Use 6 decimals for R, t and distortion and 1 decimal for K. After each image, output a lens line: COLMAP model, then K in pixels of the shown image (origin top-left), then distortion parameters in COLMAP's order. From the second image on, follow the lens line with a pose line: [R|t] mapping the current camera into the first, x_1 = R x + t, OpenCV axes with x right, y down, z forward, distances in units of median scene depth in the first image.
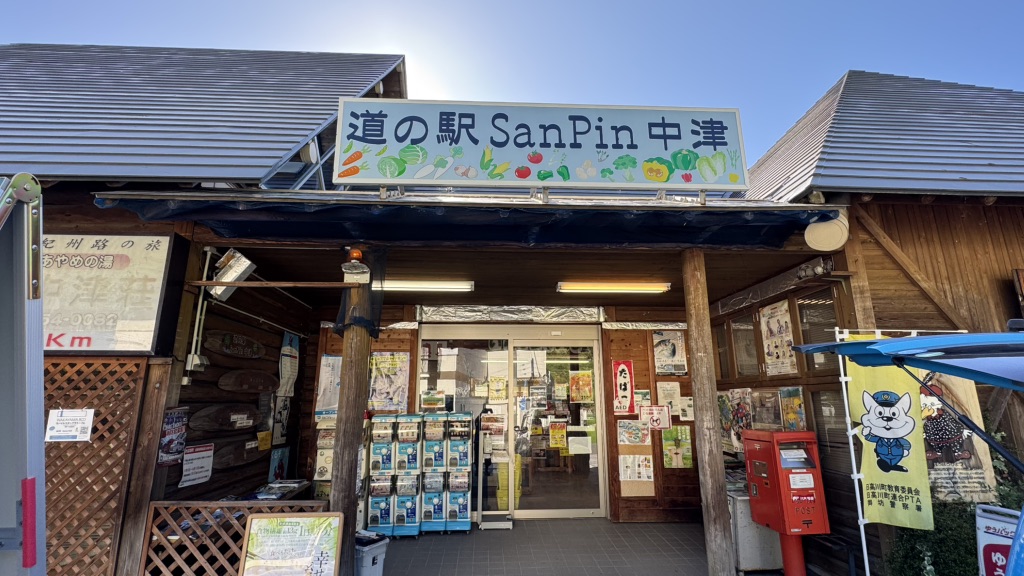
lens RADIAL K [[484.9, 0, 512.0], [0, 484.9, 288.0], [0, 0, 1]] dist [-0.002217, 0.000073]
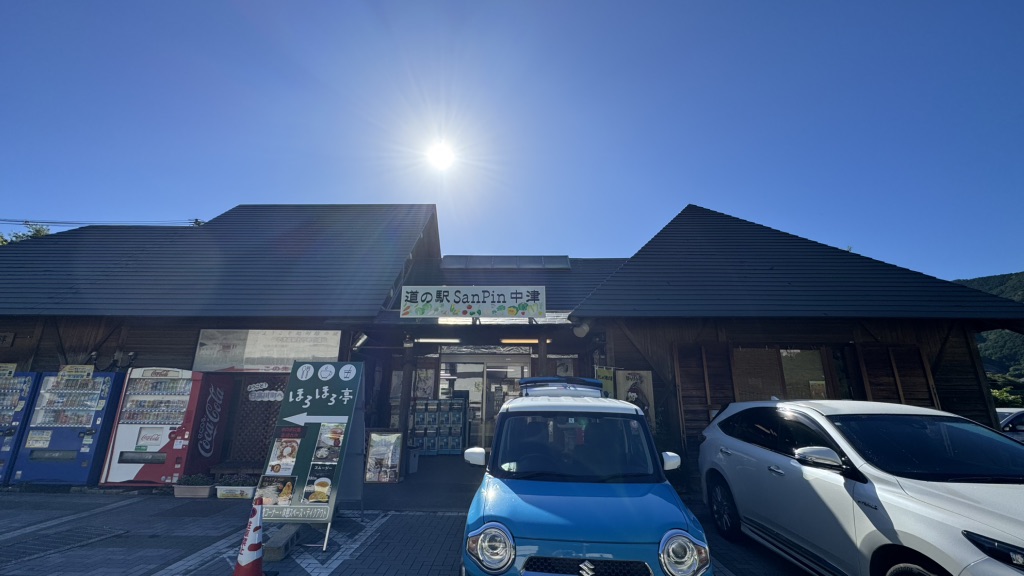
lens RADIAL K [[407.3, 0, 512.0], [0, 407.3, 288.0], [0, 0, 1]] dist [-0.001648, 0.000040]
pose [[0.997472, -0.006374, -0.070778, 0.389167], [0.004247, 0.999536, -0.030160, -0.254329], [0.070938, 0.029783, 0.997036, -1.142676]]
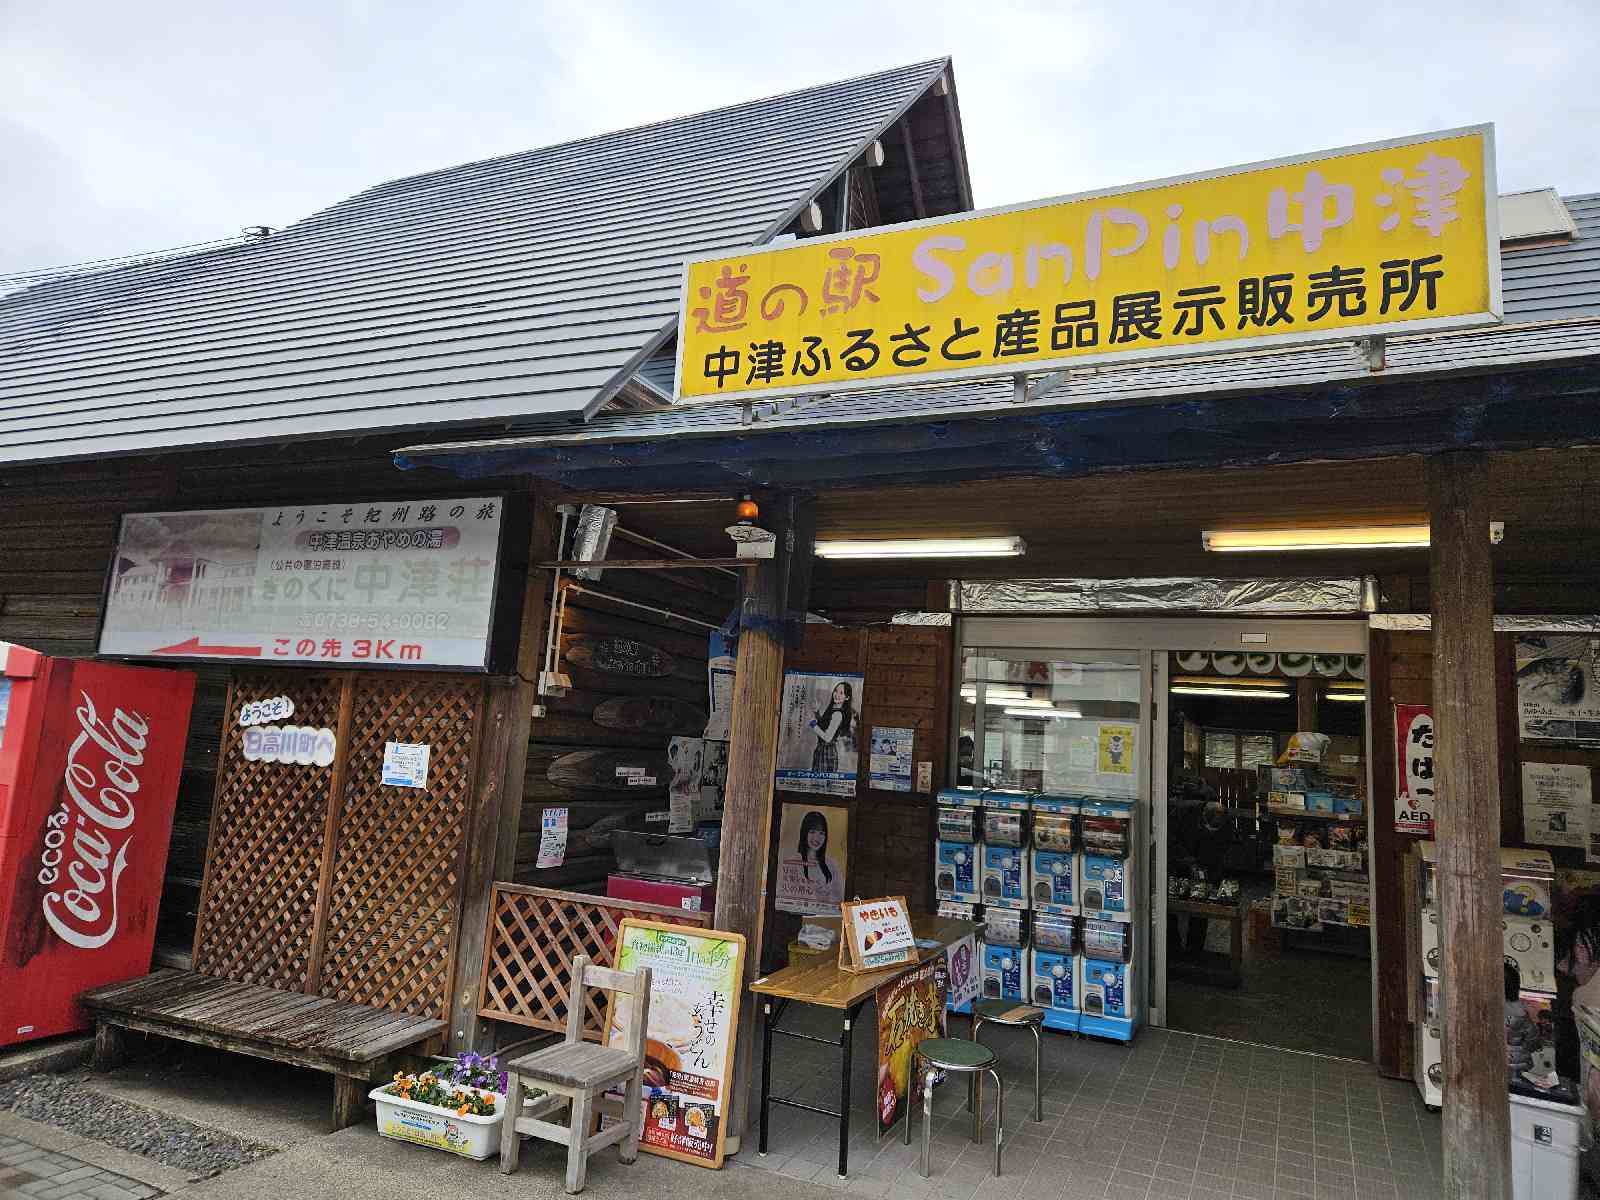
lens RADIAL K [[1066.0, 0, 802.3], [0, 1066.0, 586.7], [0, 0, 1]] dist [0.097677, -0.095381]
pose [[0.881389, -0.011031, -0.472263, 0.338045], [0.041752, 0.997634, 0.054621, -0.043657], [0.470543, -0.067860, 0.879764, -0.116117]]
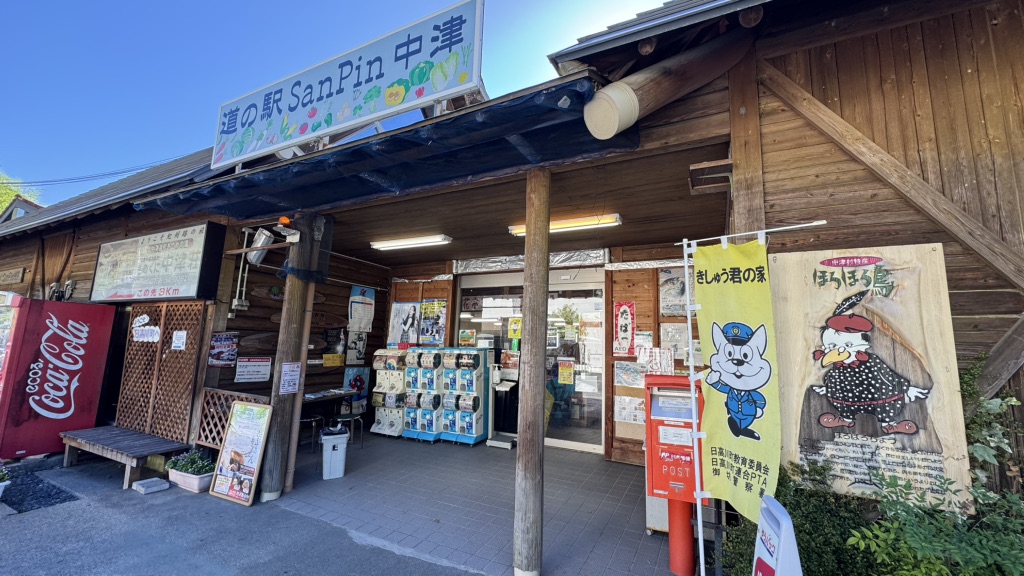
lens RADIAL K [[407.3, 0, 512.0], [0, 407.3, 288.0], [0, 0, 1]] dist [-0.001648, 0.000040]
pose [[0.862648, -0.040833, -0.504154, 0.748681], [0.080514, 0.995113, 0.057169, 0.097704], [0.499355, -0.089908, 0.861720, 0.317500]]
